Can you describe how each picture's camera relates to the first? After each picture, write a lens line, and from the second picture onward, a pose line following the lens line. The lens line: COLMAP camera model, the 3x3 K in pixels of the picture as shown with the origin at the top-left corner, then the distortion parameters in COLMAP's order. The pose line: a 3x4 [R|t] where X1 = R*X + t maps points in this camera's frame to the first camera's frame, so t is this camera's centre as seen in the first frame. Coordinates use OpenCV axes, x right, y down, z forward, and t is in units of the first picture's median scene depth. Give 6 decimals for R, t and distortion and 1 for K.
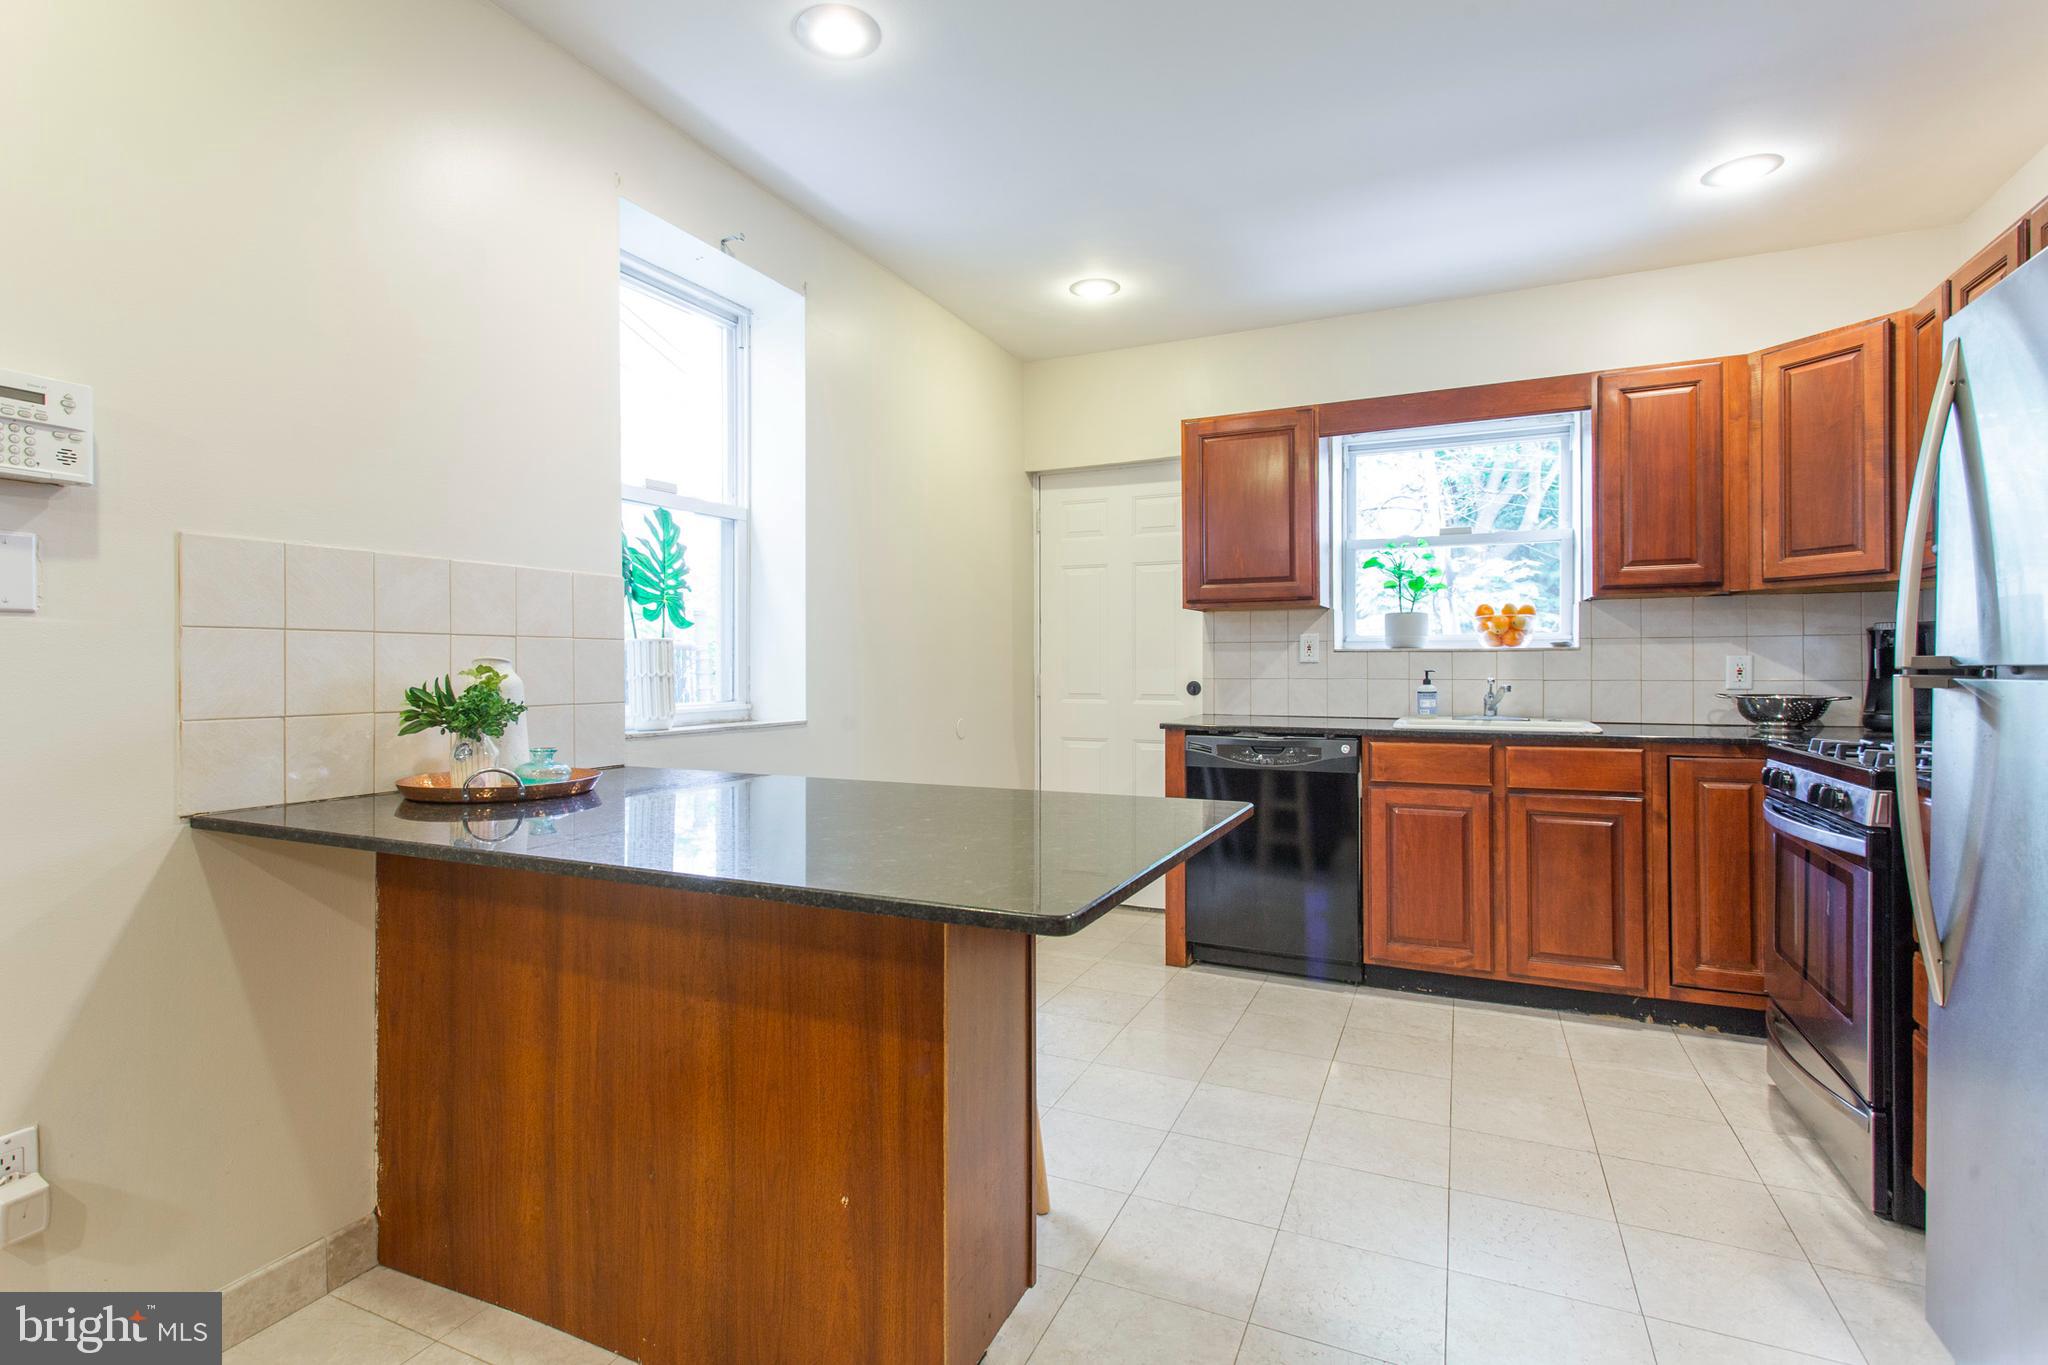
lens RADIAL K [[969.6, 0, 1007.5], [0, 969.6, 653.4], [0, 0, 1]] dist [-0.000692, -0.000077]
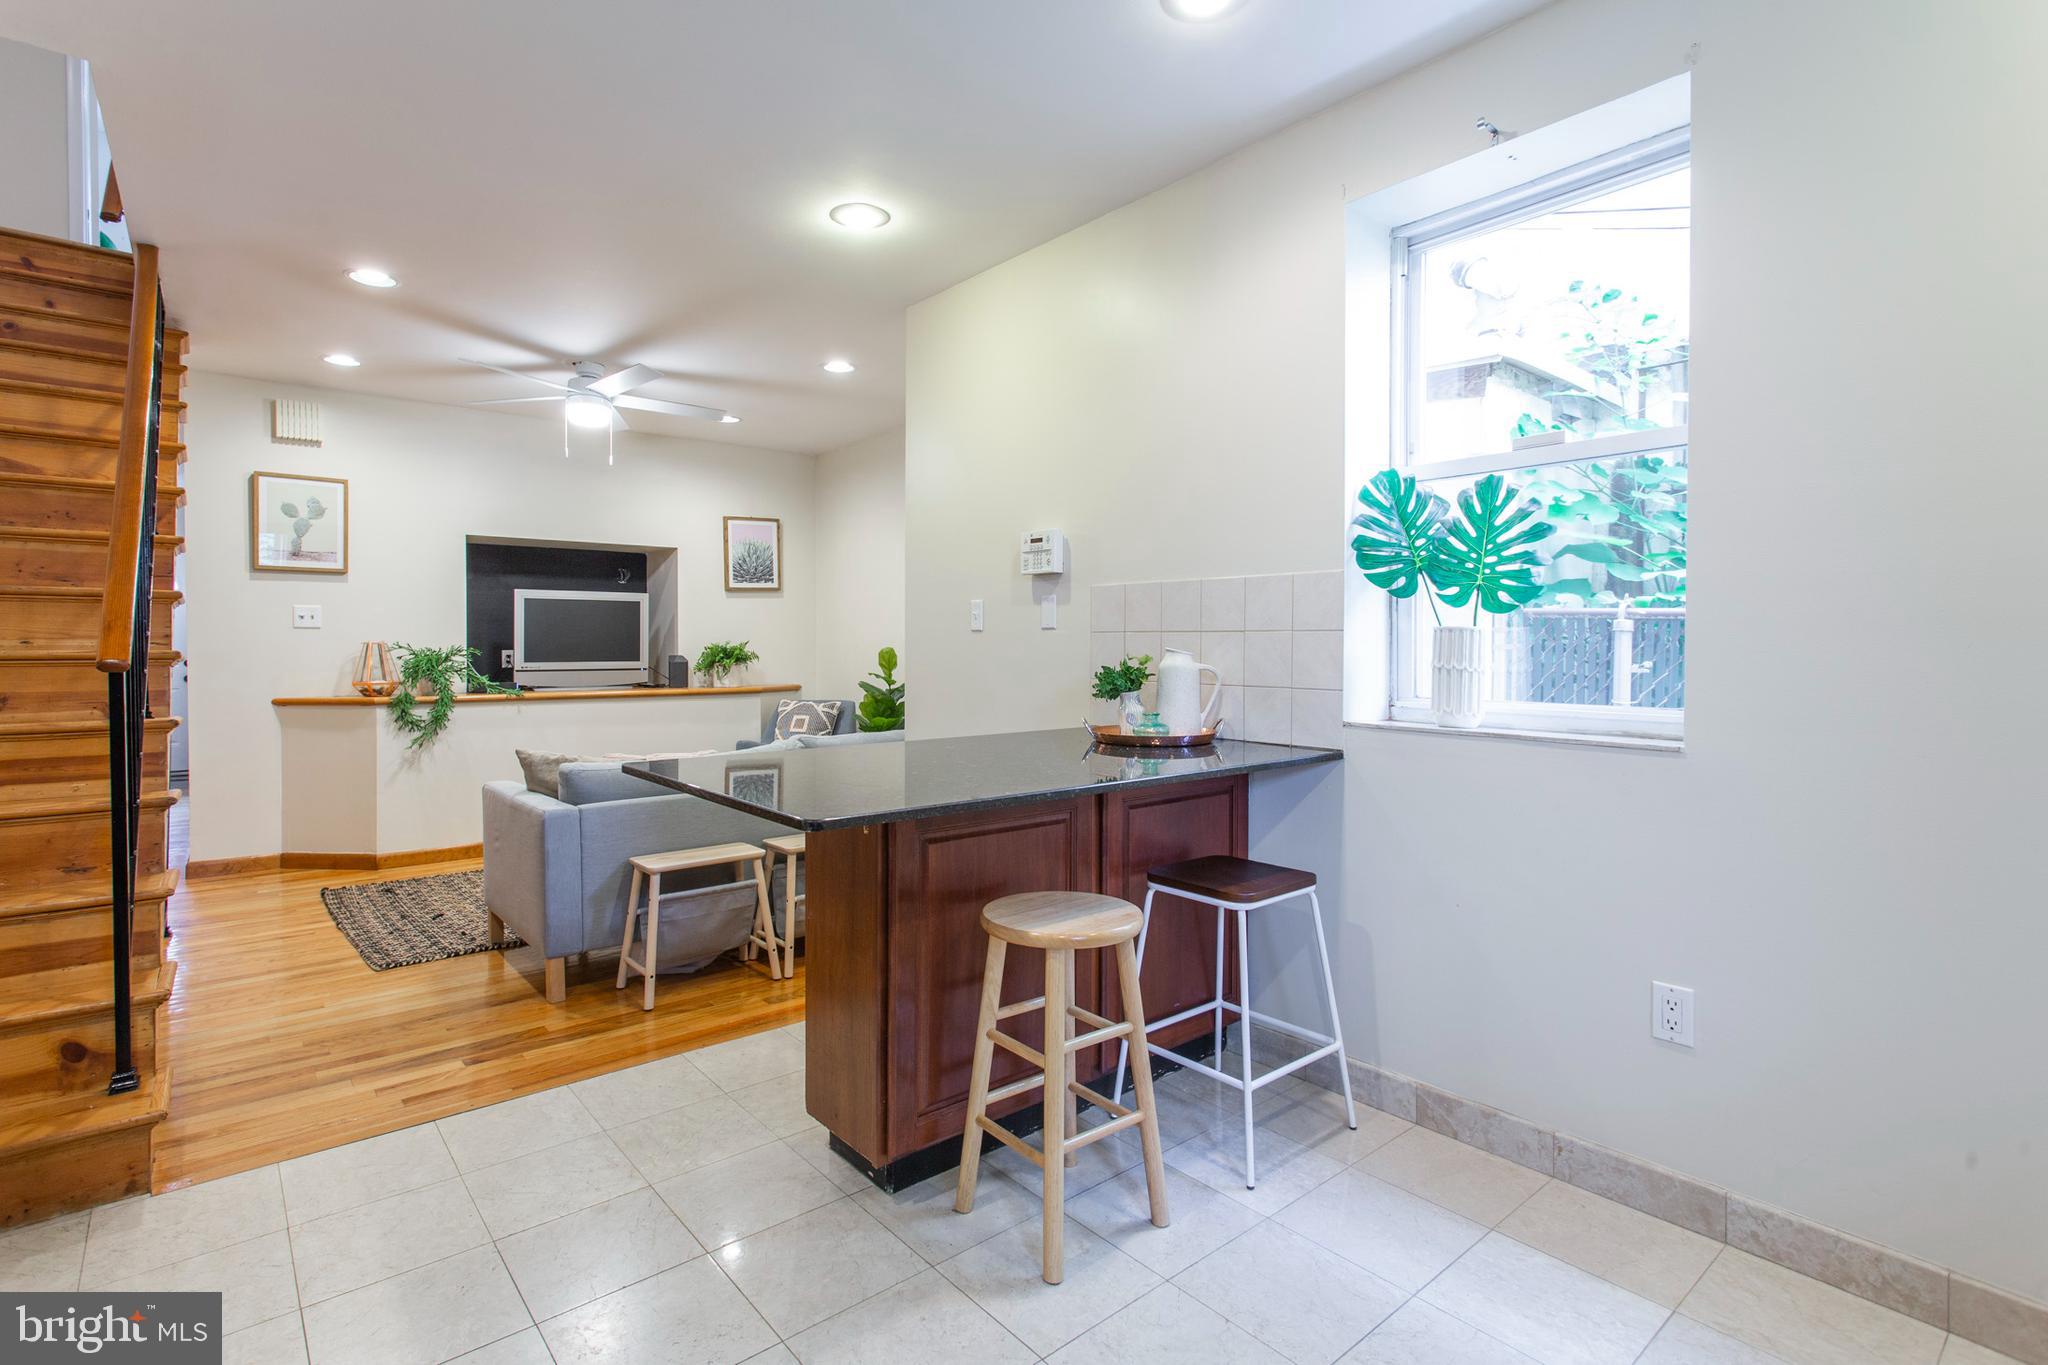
lens RADIAL K [[969.6, 0, 1007.5], [0, 969.6, 653.4], [0, 0, 1]] dist [-0.000692, -0.000077]
pose [[-0.426542, 0.012196, -0.904386, 0.903692], [0.008082, 0.999921, 0.009673, -0.003536], [0.904432, -0.003183, -0.426606, 1.435236]]
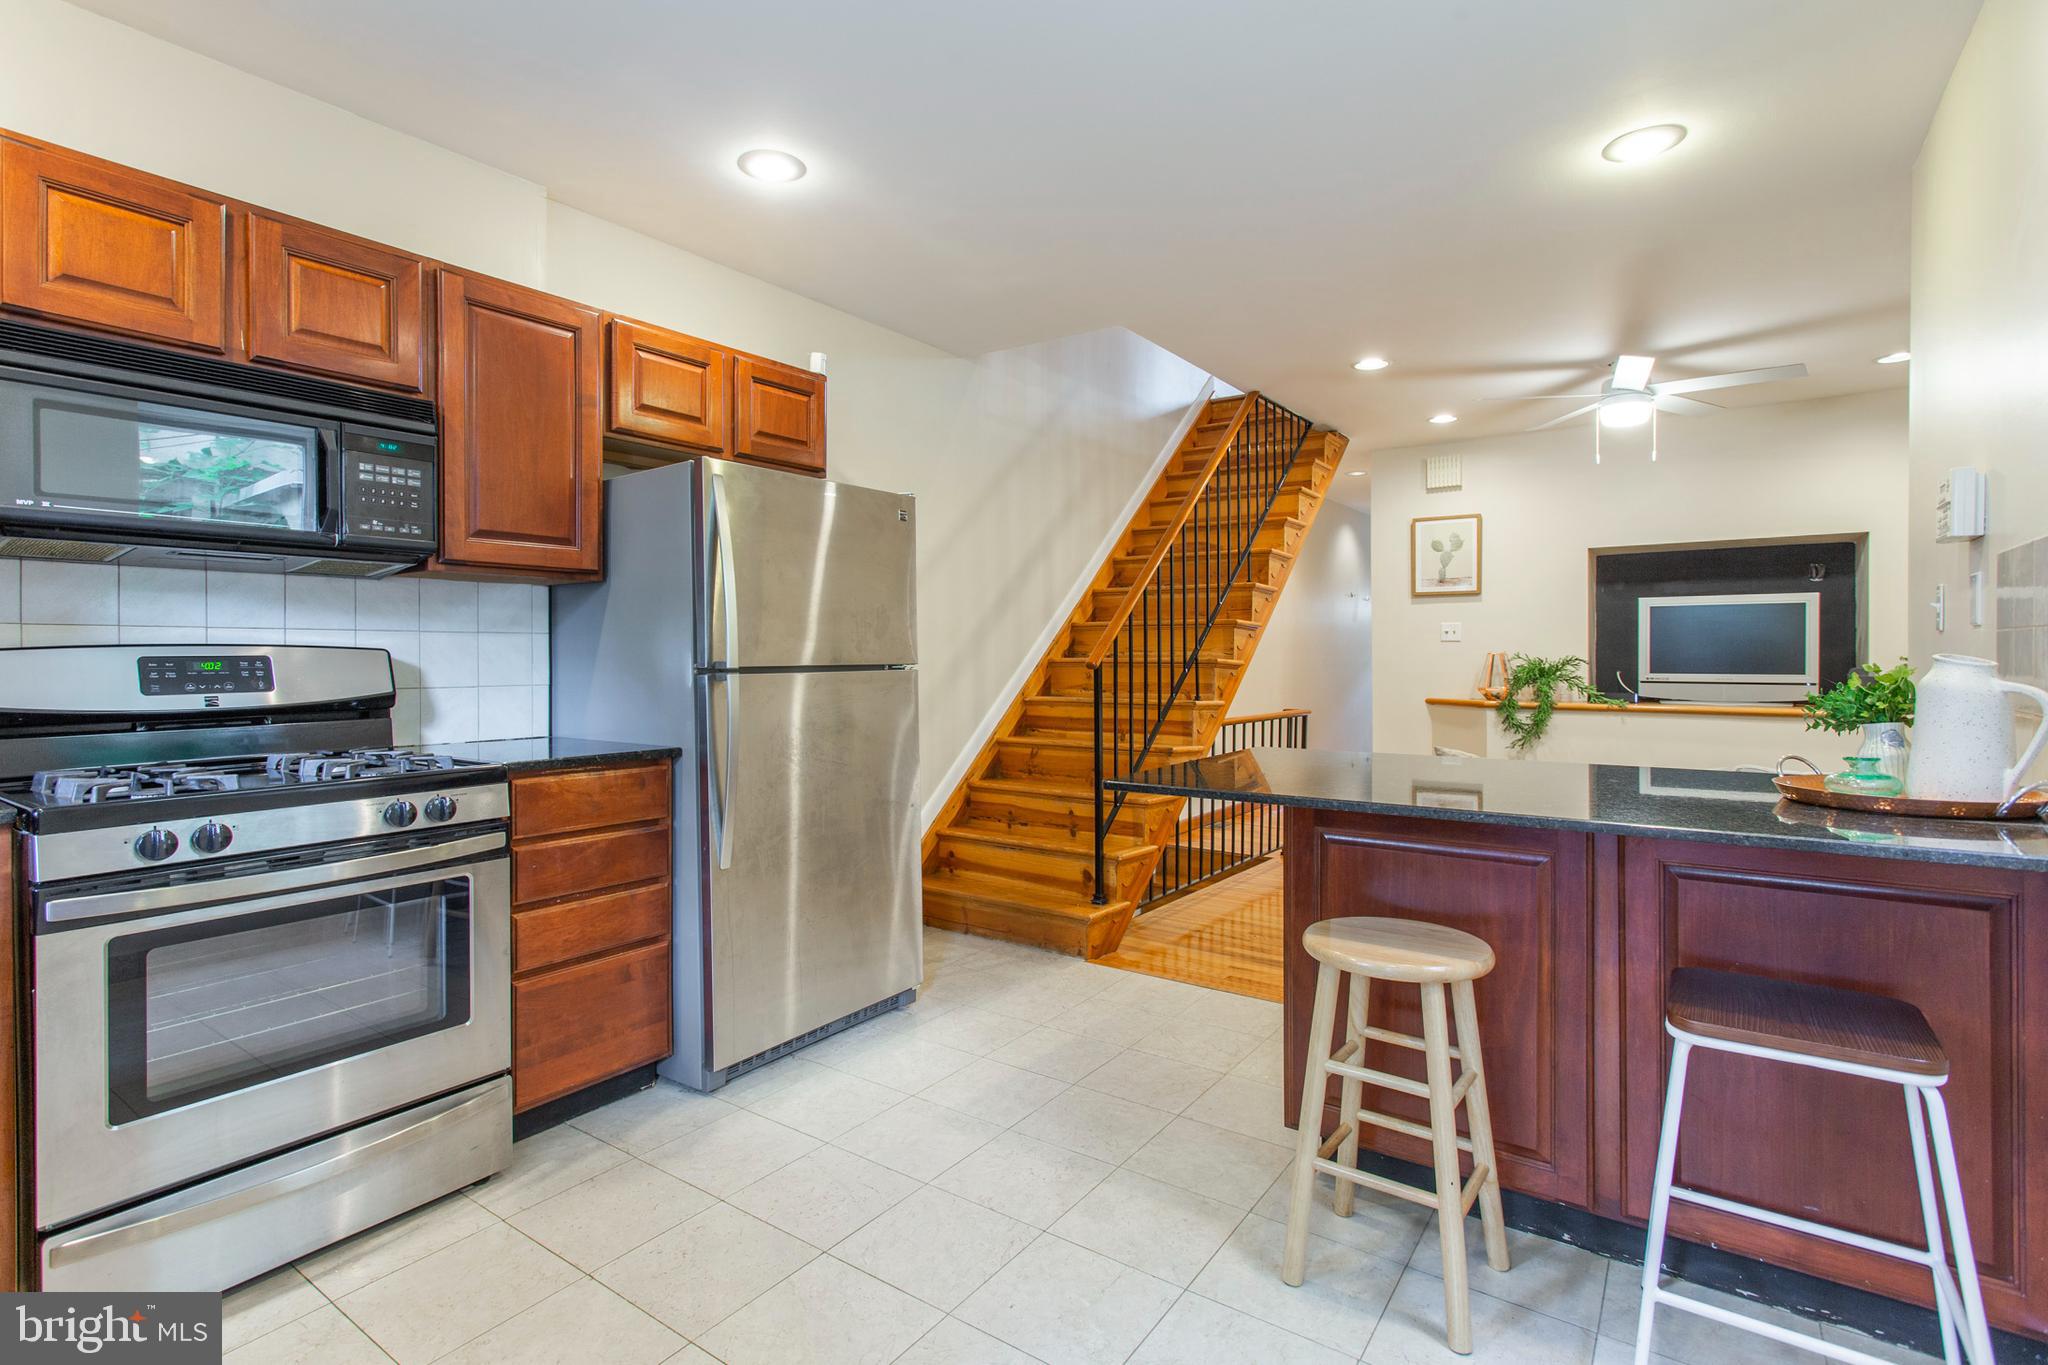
lens RADIAL K [[984.2, 0, 1016.1], [0, 984.2, 666.1], [0, 0, 1]] dist [0.000427, 0.000743]
pose [[-0.984471, 0.002980, 0.175522, 0.132642], [0.003396, 0.999992, 0.002071, 0.008390], [-0.175514, 0.002635, -0.984473, 2.069989]]
